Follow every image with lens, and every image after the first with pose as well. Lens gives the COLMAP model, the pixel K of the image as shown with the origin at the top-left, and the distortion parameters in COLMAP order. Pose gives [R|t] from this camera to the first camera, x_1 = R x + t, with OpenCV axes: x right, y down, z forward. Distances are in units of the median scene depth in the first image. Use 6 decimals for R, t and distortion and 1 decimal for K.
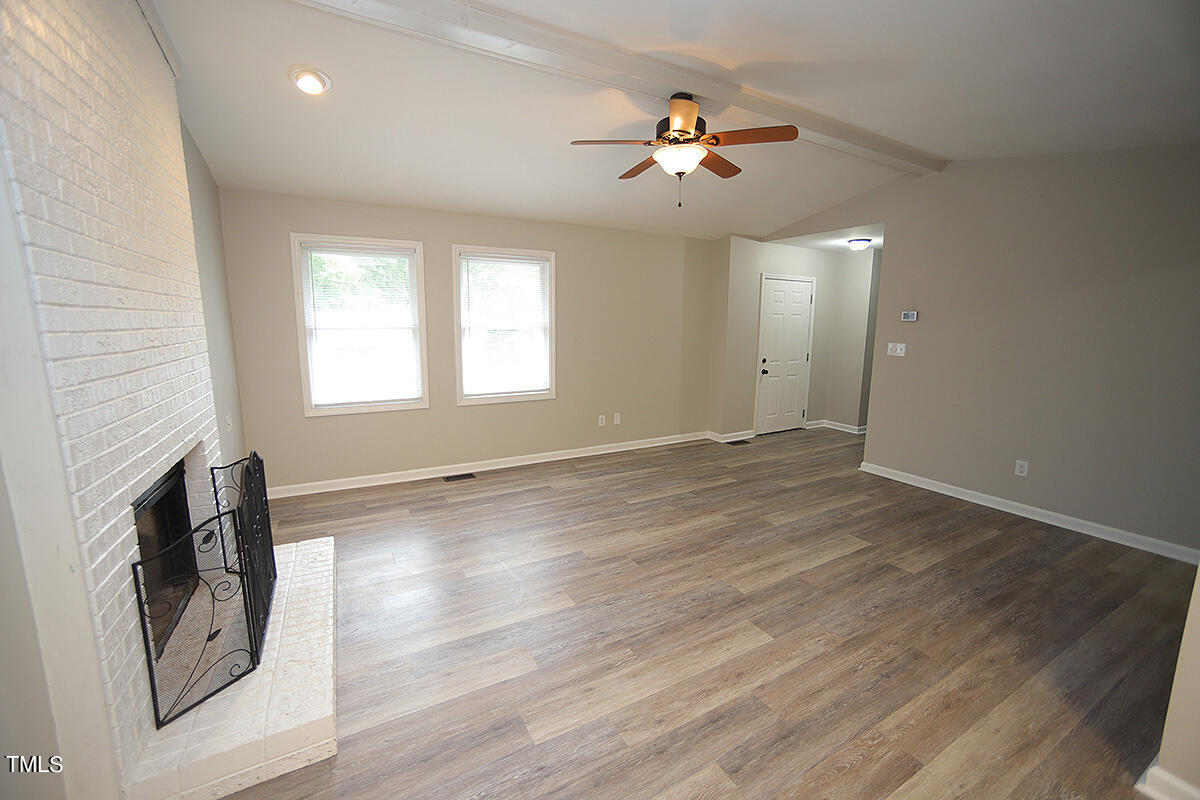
lens RADIAL K [[475.0, 0, 603.0], [0, 475.0, 398.3], [0, 0, 1]] dist [-0.025645, 0.000559]
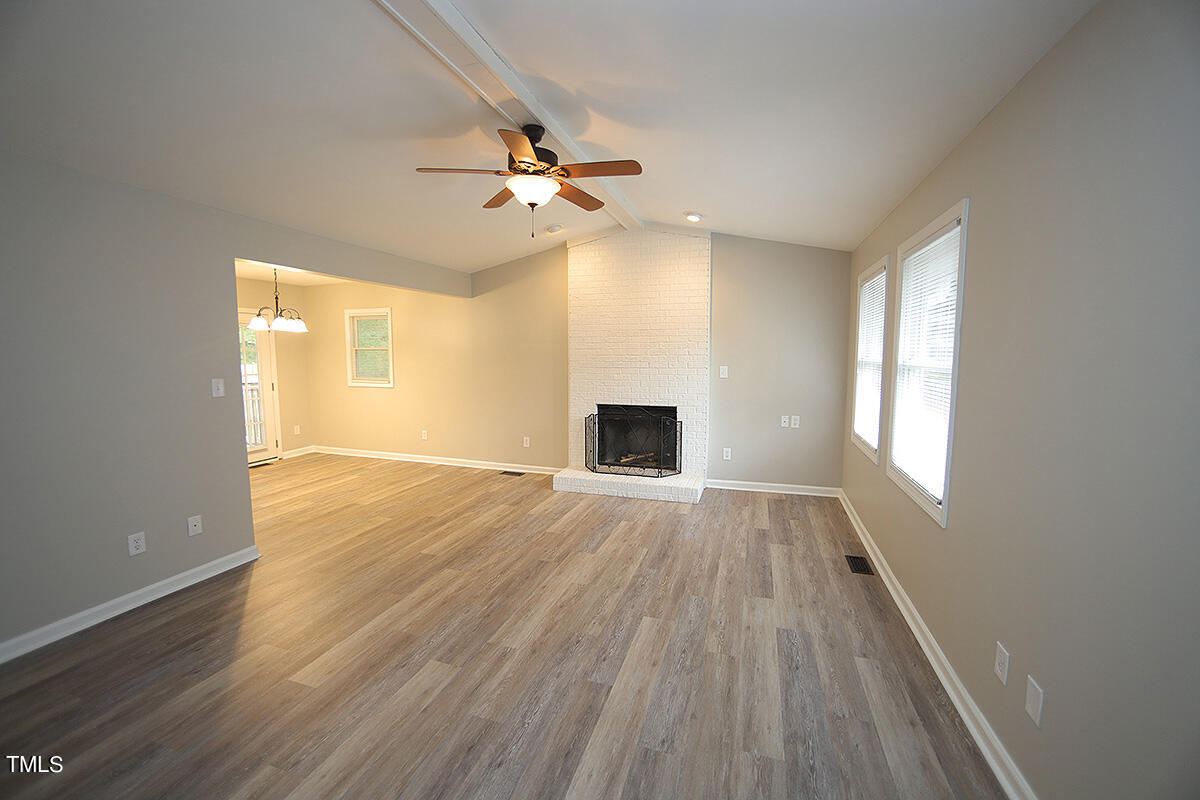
lens RADIAL K [[475.0, 0, 598.8], [0, 475.0, 395.9], [0, 0, 1]] dist [-0.025645, 0.000559]
pose [[-0.733056, 0.054318, -0.677995, 0.568935], [-0.113209, 0.973158, 0.200368, -0.225994], [0.670680, 0.223636, -0.707230, 1.410550]]
